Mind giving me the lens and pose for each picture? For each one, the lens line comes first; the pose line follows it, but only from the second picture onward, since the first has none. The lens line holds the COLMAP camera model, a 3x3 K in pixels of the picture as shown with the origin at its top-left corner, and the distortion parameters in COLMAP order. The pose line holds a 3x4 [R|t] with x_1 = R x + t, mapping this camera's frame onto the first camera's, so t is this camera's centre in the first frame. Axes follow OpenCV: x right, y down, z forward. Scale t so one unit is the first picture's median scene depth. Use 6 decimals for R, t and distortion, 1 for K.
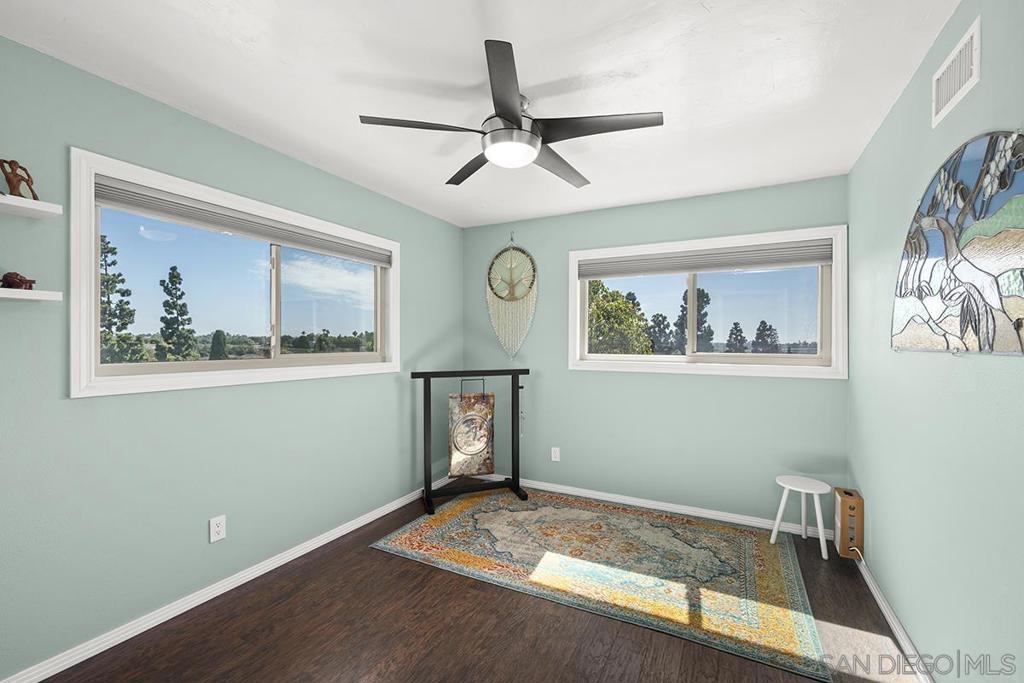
lens RADIAL K [[431.3, 0, 518.5], [0, 431.3, 342.8], [0, 0, 1]] dist [-0.002839, -0.000218]
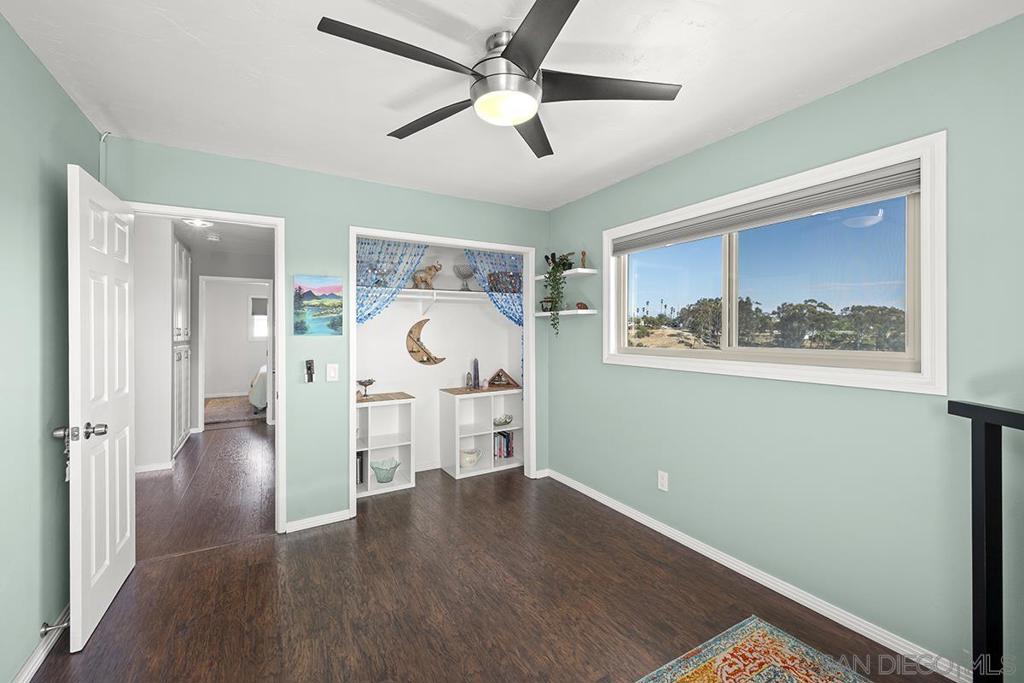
lens RADIAL K [[431.3, 0, 517.2], [0, 431.3, 332.1], [0, 0, 1]] dist [-0.002839, -0.000218]
pose [[-0.538013, -0.000013, -0.842937, 0.601209], [0.000752, 1.000000, -0.000495, -0.007186], [0.842937, -0.000900, -0.538012, 1.319032]]
